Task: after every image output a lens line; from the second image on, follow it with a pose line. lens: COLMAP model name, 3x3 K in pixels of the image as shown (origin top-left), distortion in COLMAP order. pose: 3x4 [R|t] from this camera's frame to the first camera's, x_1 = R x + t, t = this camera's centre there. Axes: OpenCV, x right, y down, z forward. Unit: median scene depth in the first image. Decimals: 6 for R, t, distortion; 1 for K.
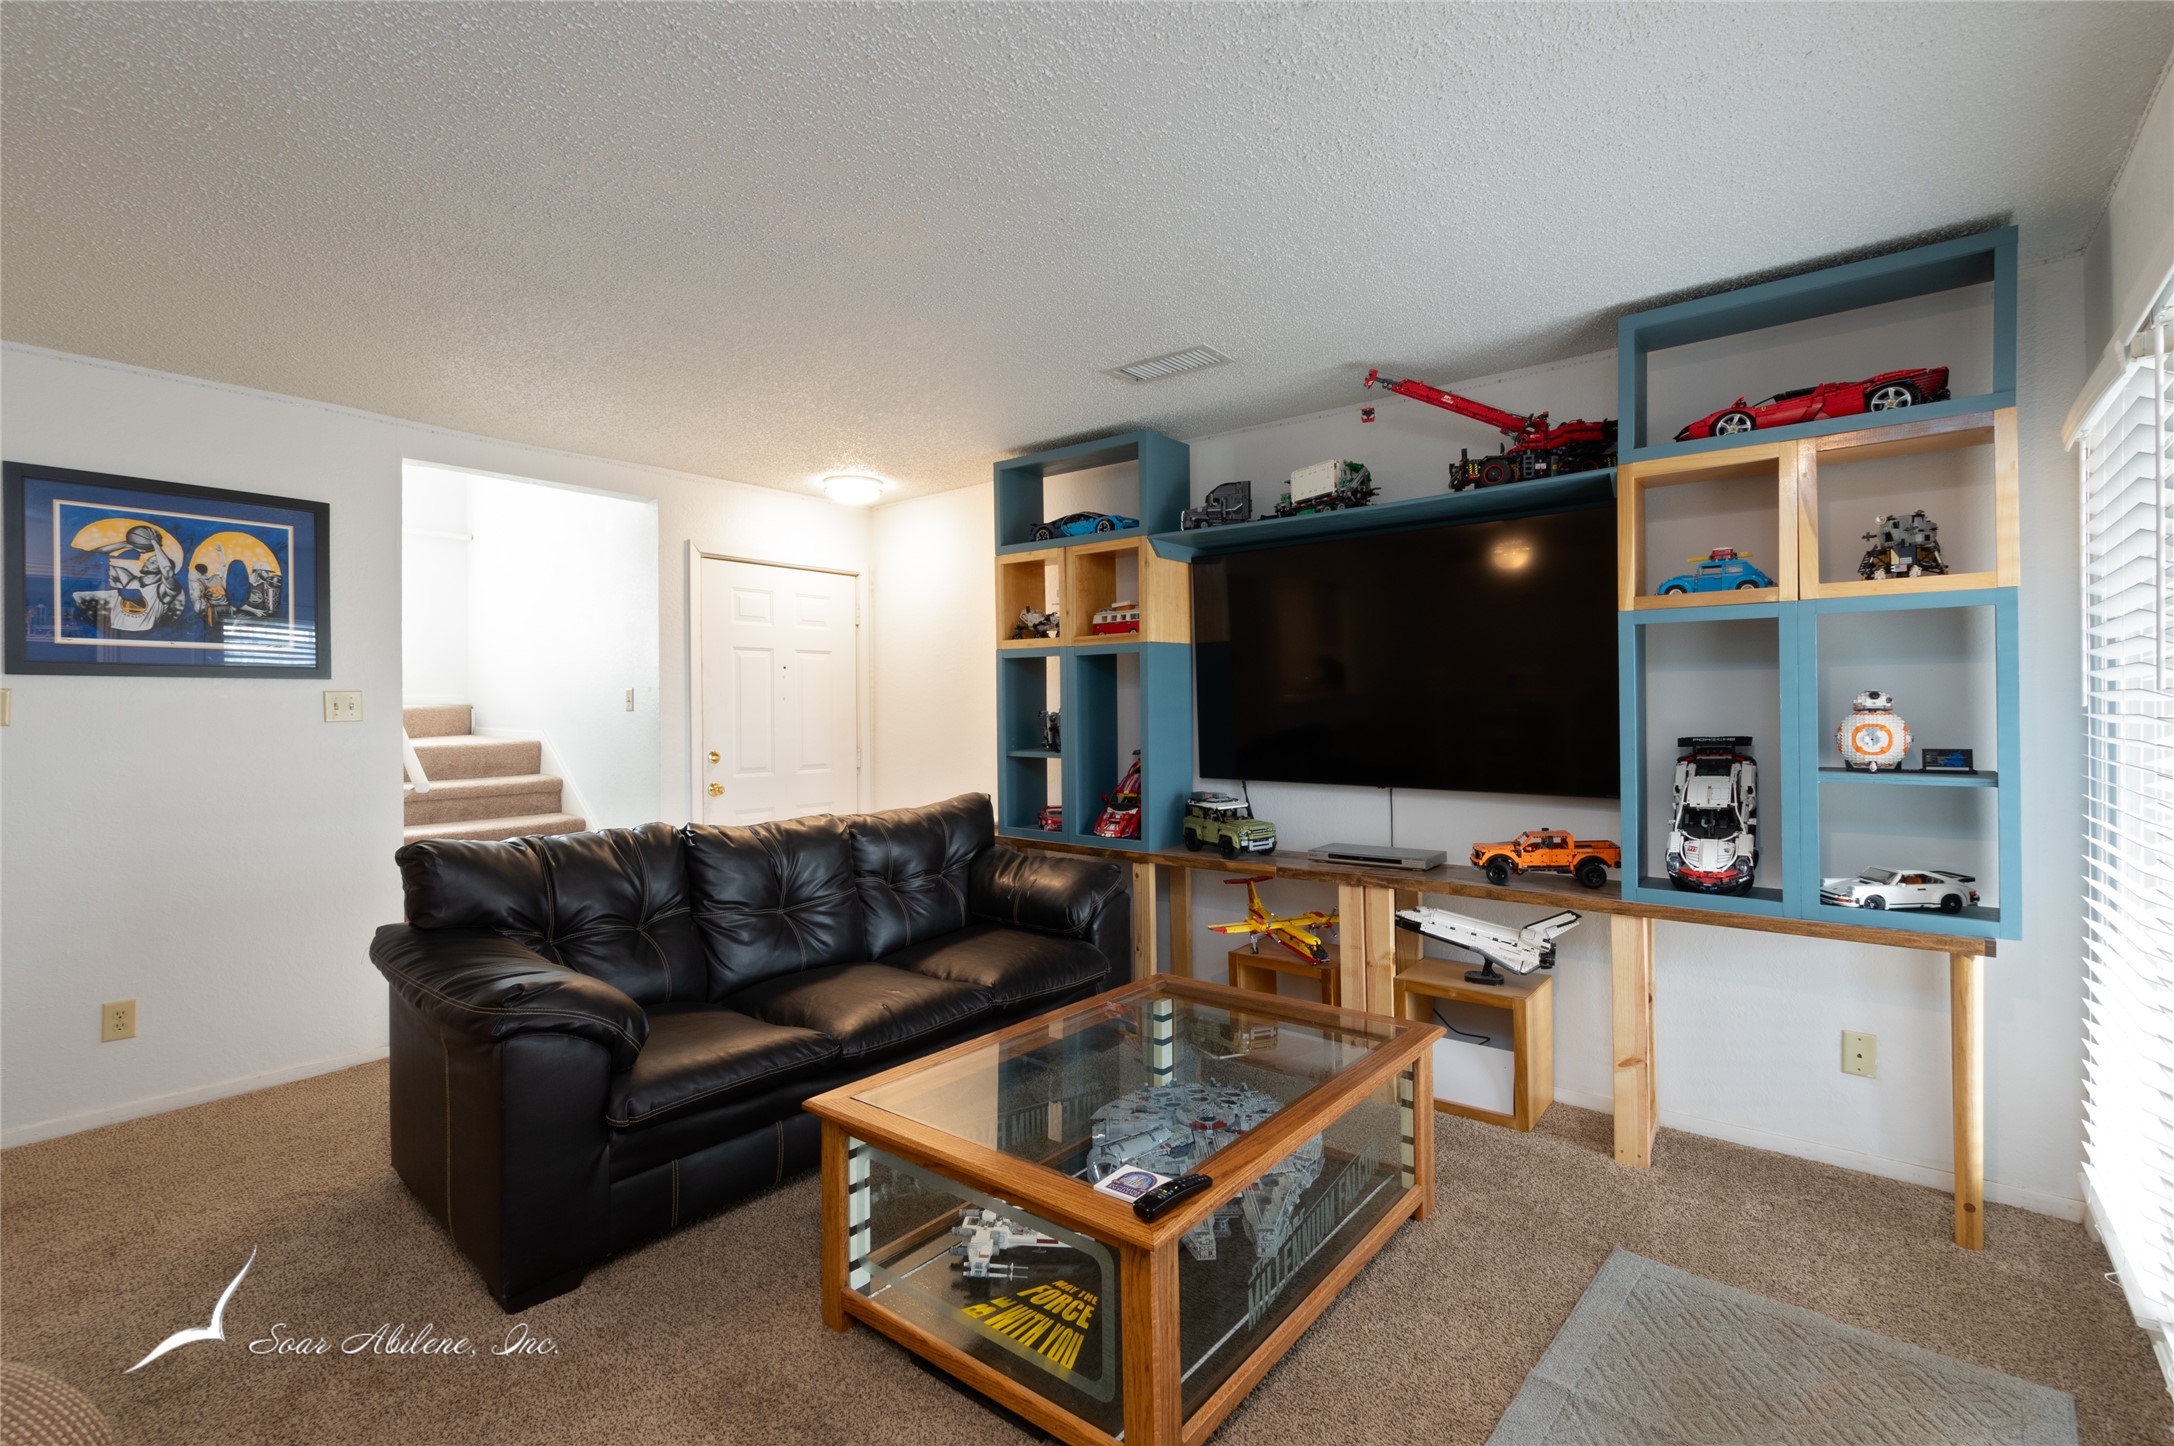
lens RADIAL K [[965.4, 0, 1091.7], [0, 965.4, 712.0], [0, 0, 1]] dist [-0.001428, -0.000602]
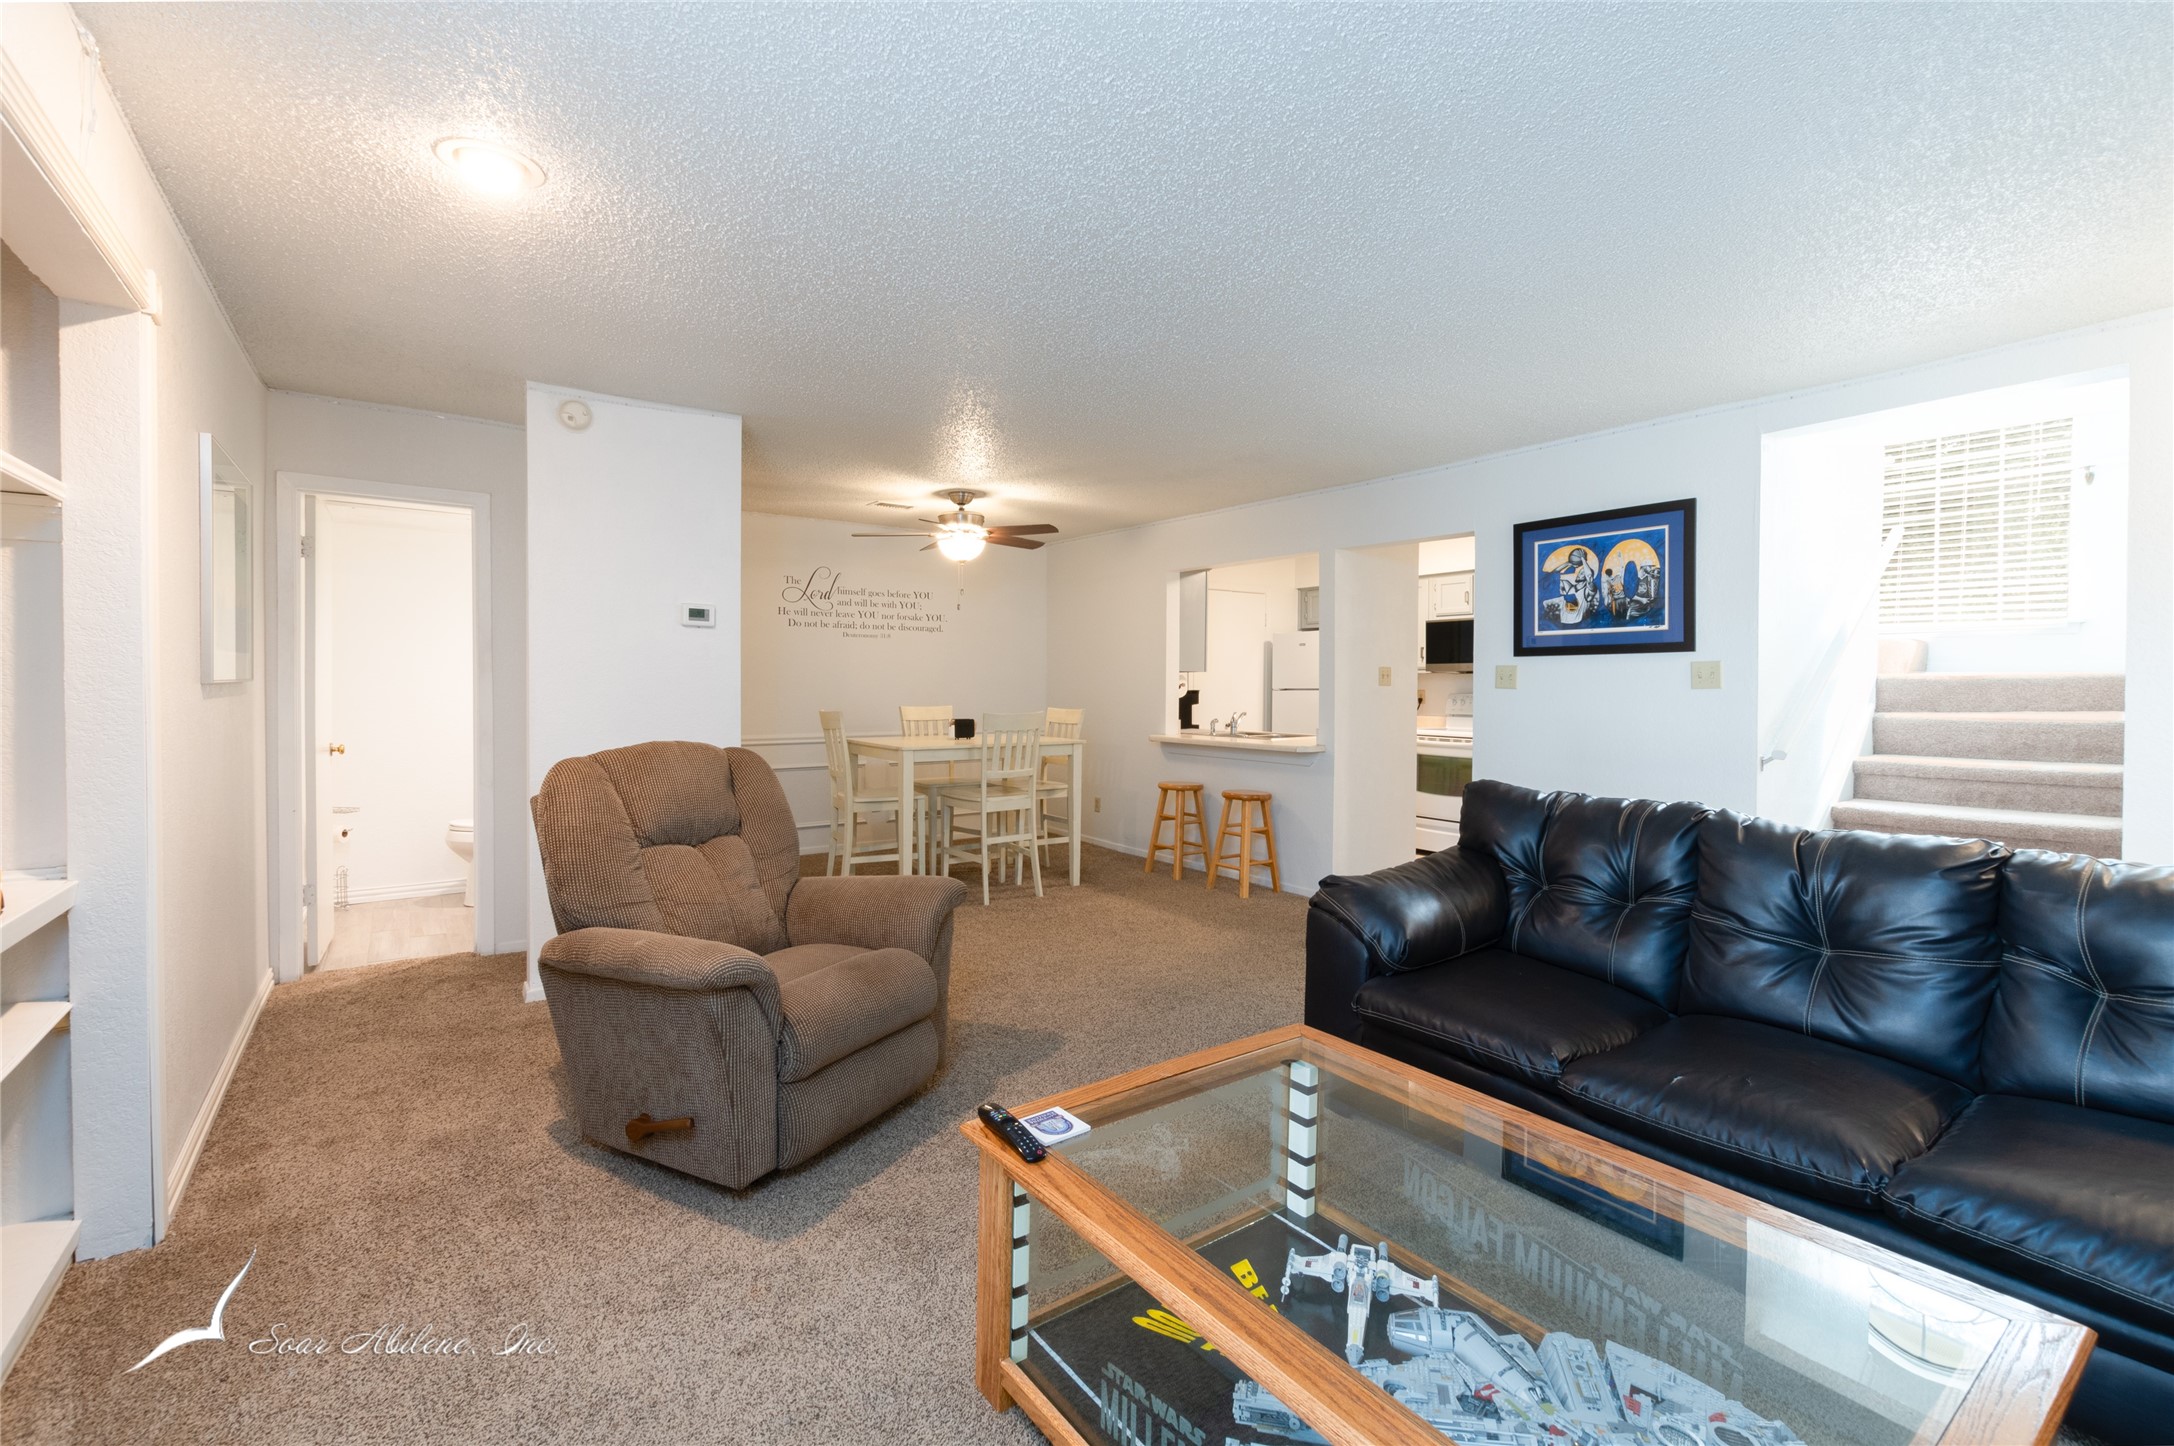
lens RADIAL K [[940.2, 0, 1100.6], [0, 940.2, 699.4], [0, 0, 1]] dist [0.001158, -0.000814]
pose [[-0.255830, 0.018117, -0.966552, 0.511161], [-0.000718, 0.999821, 0.018931, 0.002095], [0.966722, 0.005537, -0.255771, 0.660522]]
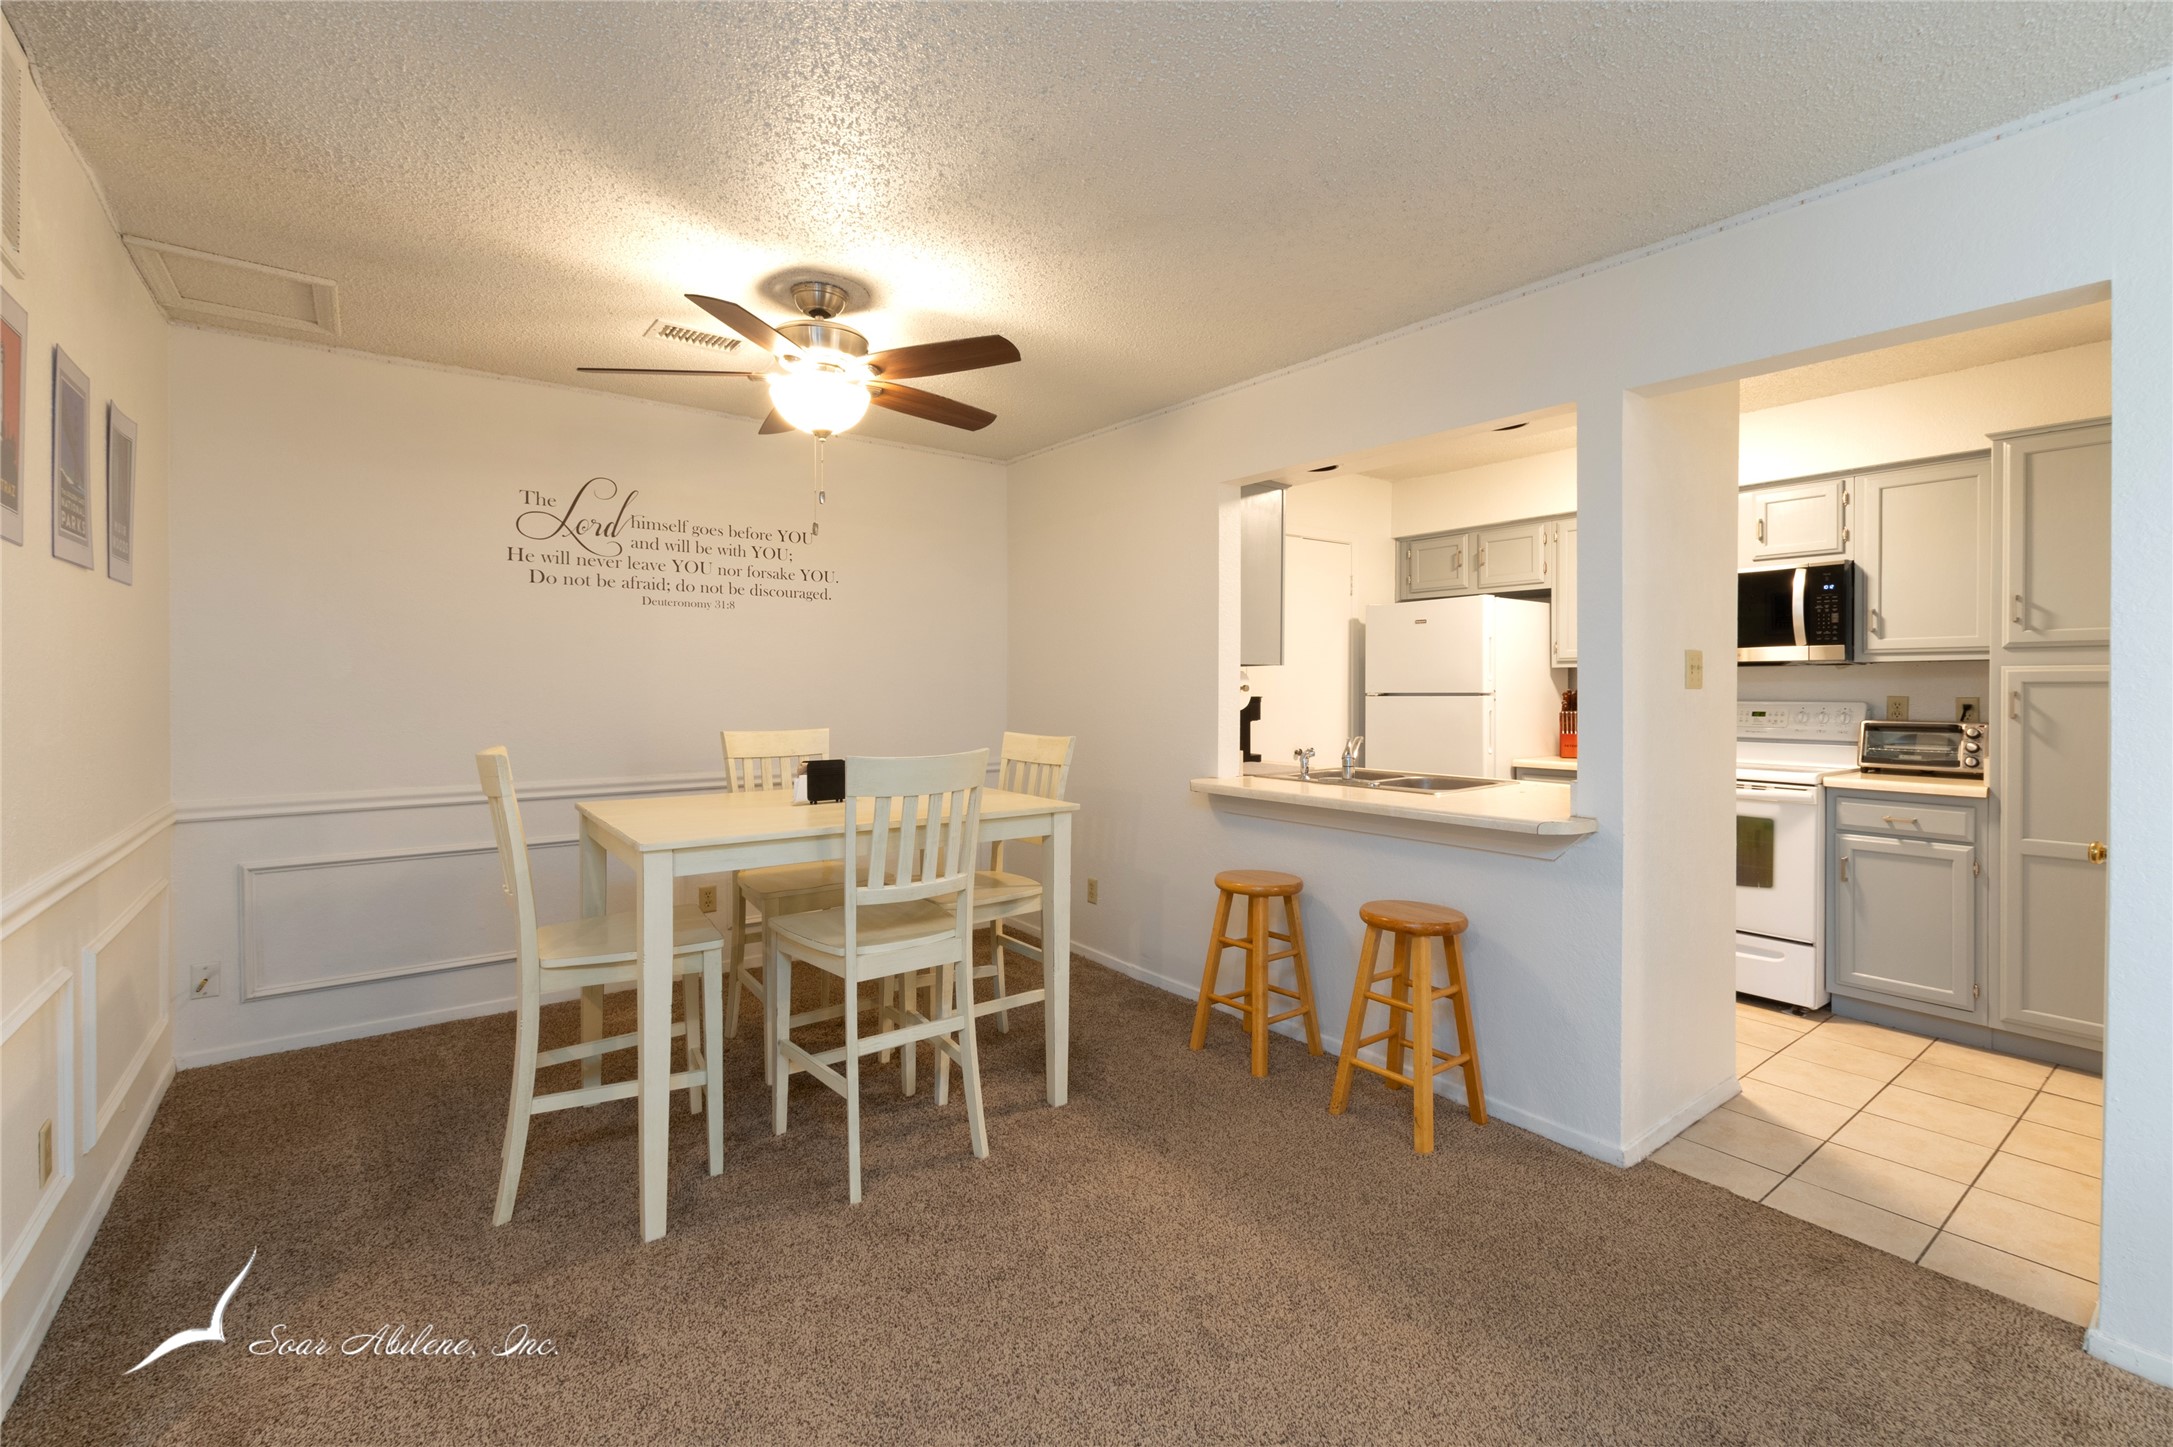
lens RADIAL K [[949.9, 0, 1093.9], [0, 949.9, 686.8], [0, 0, 1]] dist [0.002451, -0.003011]
pose [[-0.241658, 0.002392, -0.970358, -0.371378], [0.002949, 0.999994, 0.001731, 0.005117], [0.970357, -0.002444, -0.241664, 0.399077]]
